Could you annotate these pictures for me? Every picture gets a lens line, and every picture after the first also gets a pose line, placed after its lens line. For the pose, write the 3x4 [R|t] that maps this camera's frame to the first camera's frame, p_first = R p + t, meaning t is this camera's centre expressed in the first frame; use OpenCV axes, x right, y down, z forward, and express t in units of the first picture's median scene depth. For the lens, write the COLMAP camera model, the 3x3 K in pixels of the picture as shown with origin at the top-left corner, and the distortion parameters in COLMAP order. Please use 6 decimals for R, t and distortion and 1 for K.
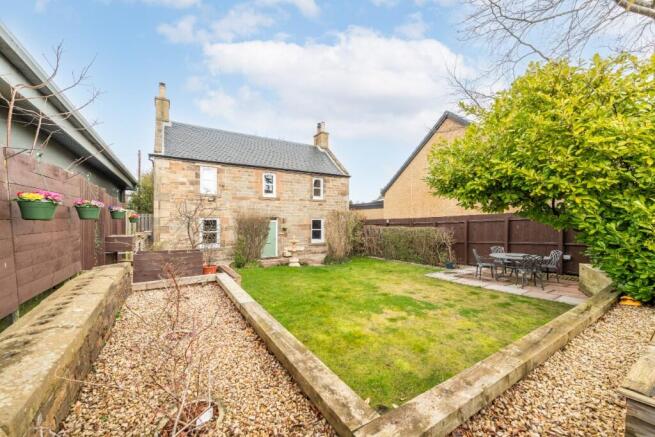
lens RADIAL K [[259.2, 0, 335.3], [0, 259.2, 219.3], [0, 0, 1]] dist [0.001536, 0.000061]
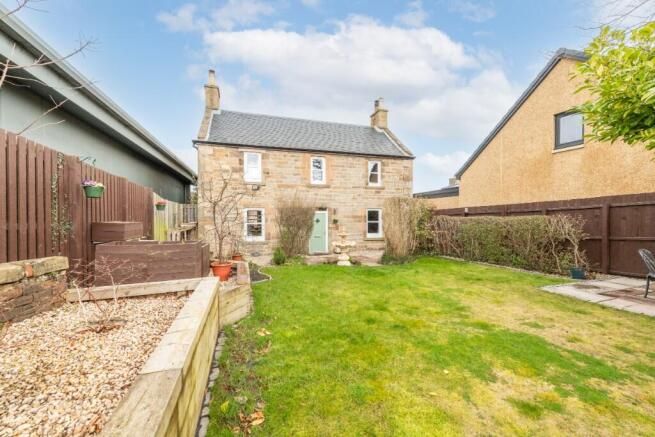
lens RADIAL K [[259.2, 0, 335.3], [0, 259.2, 219.3], [0, 0, 1]] dist [0.001536, 0.000061]
pose [[0.973023, -0.002521, -0.230693, 0.003248], [0.005782, 0.999893, 0.013460, 0.023147], [0.230634, -0.014431, 0.972934, 0.182076]]
